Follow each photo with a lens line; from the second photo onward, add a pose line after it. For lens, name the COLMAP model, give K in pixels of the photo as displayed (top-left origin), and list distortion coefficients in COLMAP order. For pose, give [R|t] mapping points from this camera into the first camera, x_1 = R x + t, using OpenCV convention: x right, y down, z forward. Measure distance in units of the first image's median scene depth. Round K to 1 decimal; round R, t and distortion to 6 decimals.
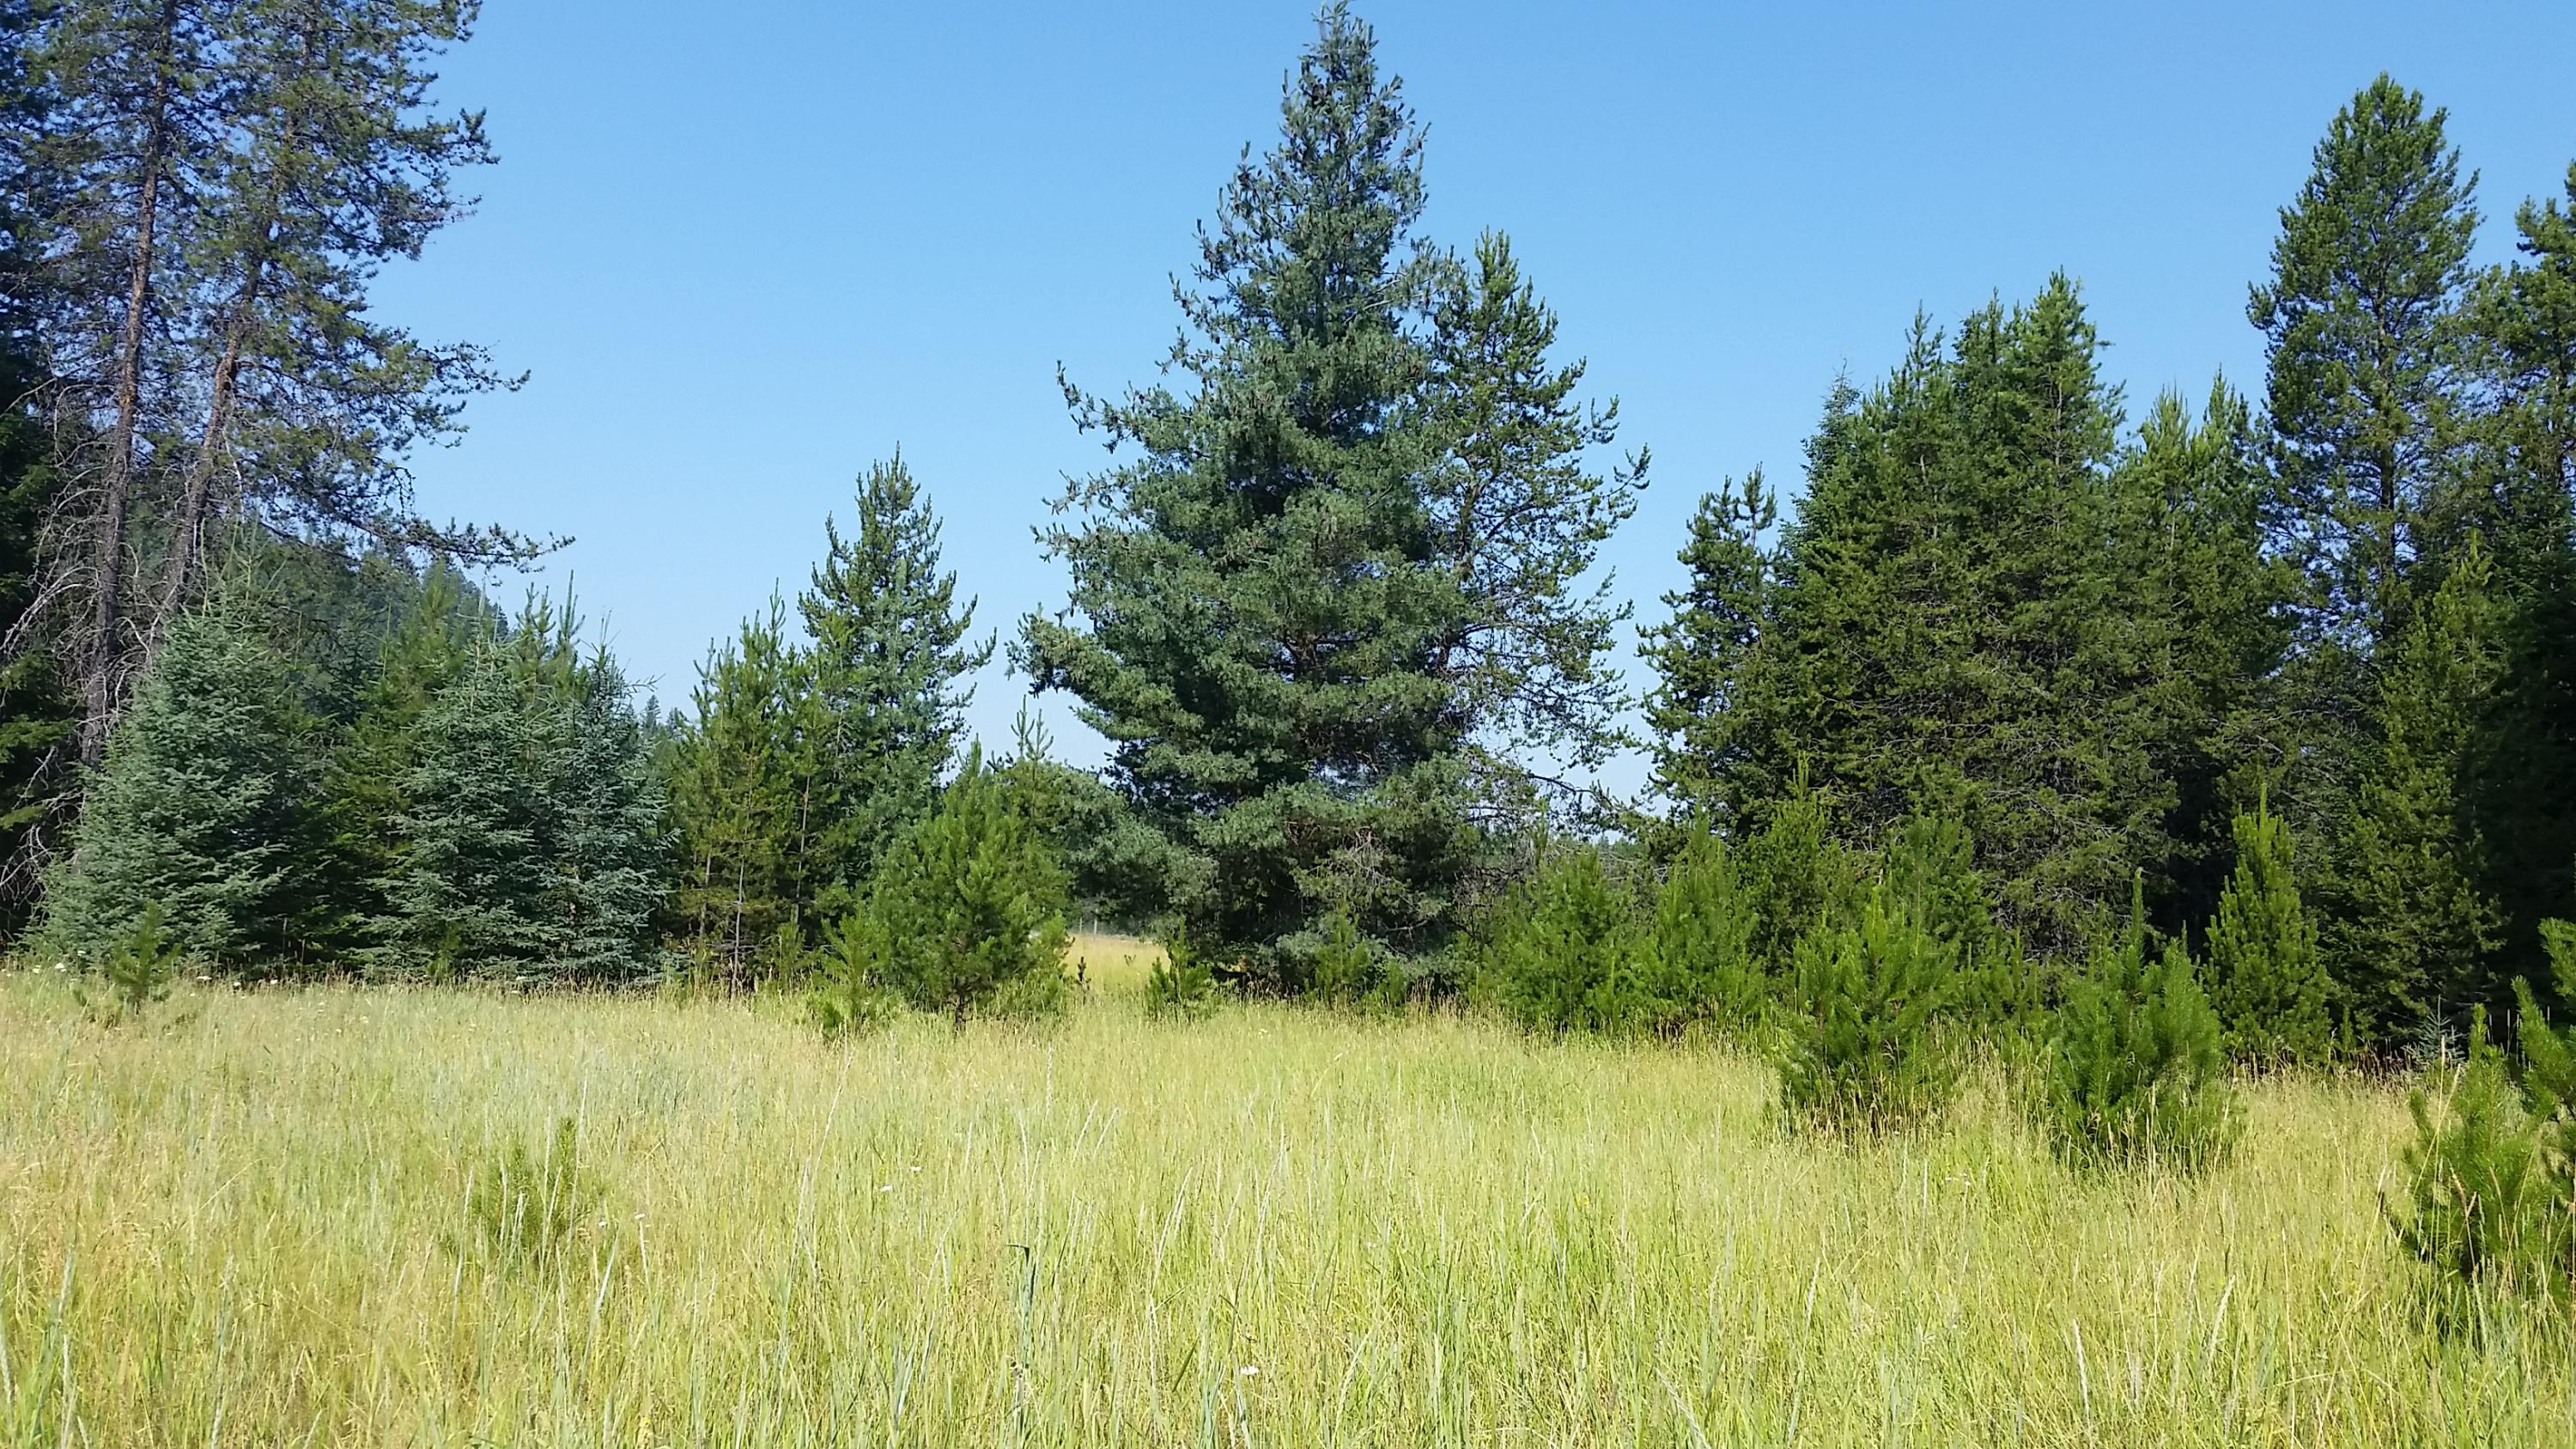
lens RADIAL K [[1996.6, 0, 1288.0], [0, 1996.6, 724.5], [0, 0, 1]] dist [0.129757, -0.253136]
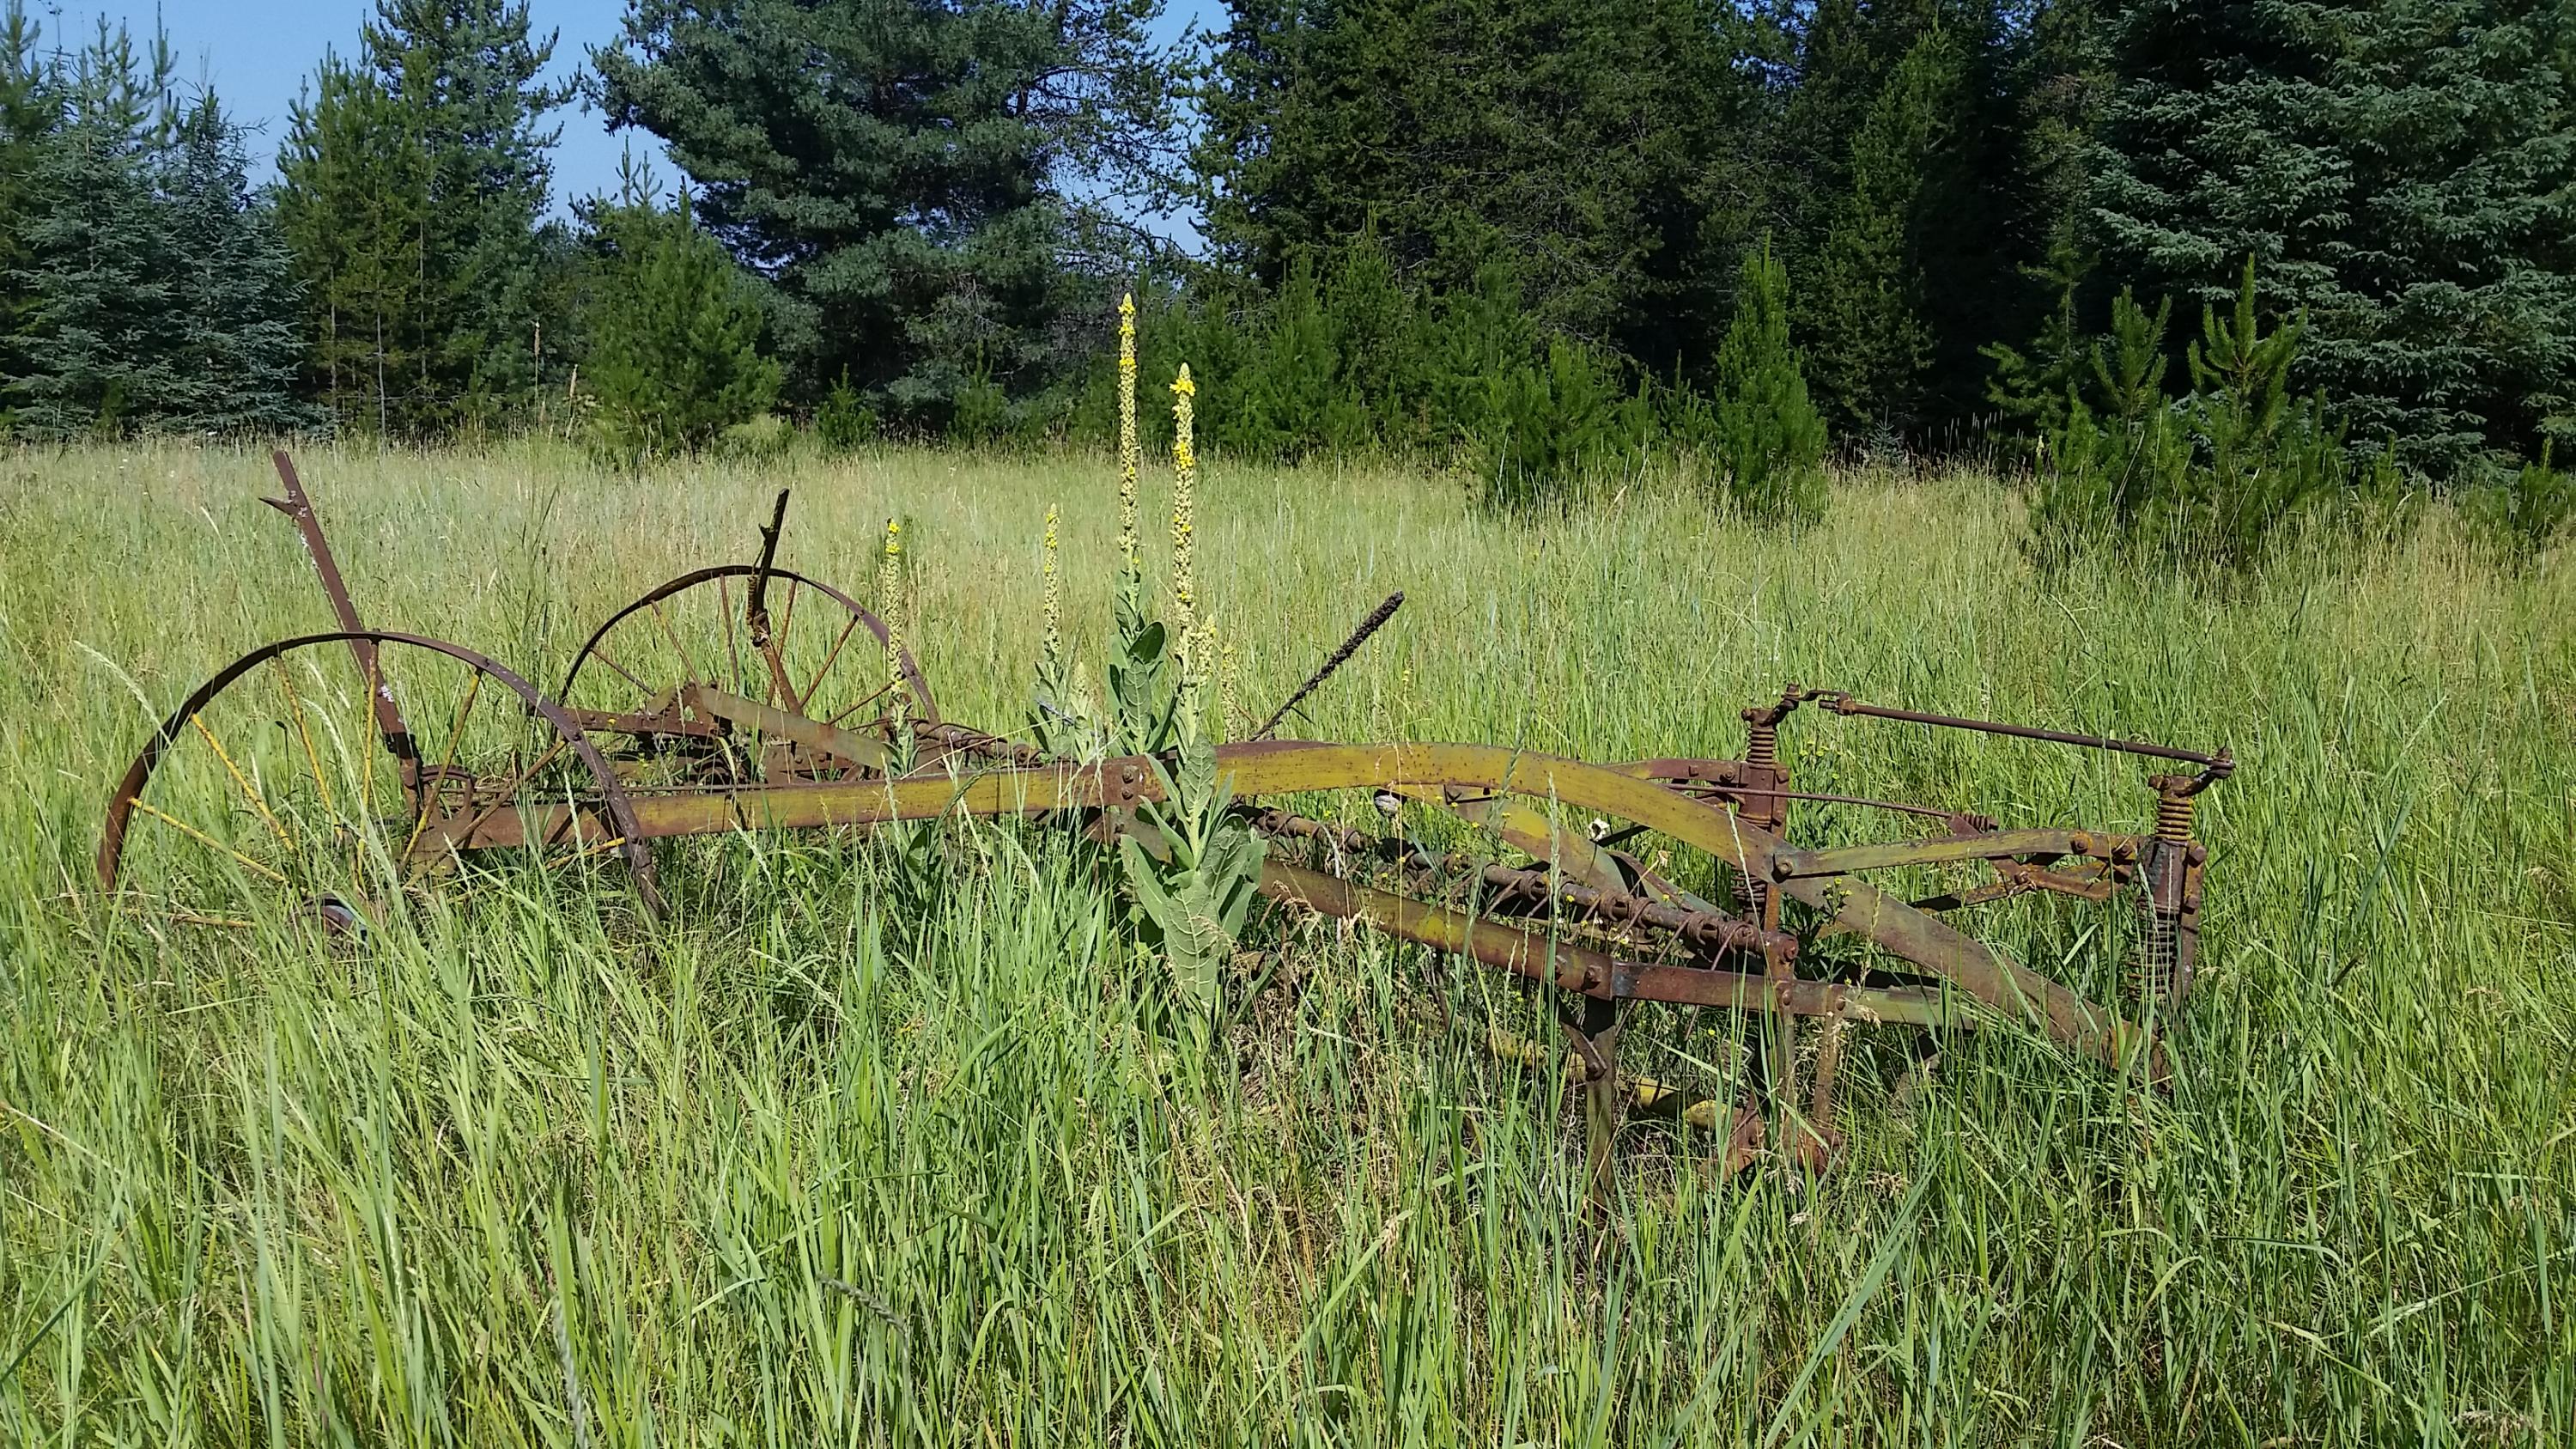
lens RADIAL K [[1996.6, 0, 1288.0], [0, 1996.6, 724.5], [0, 0, 1]] dist [0.129757, -0.253136]
pose [[0.961919, -0.066038, 0.265236, -0.093581], [-0.008686, 0.962500, 0.271142, -0.008529], [-0.273195, -0.263121, 0.925274, -0.073616]]
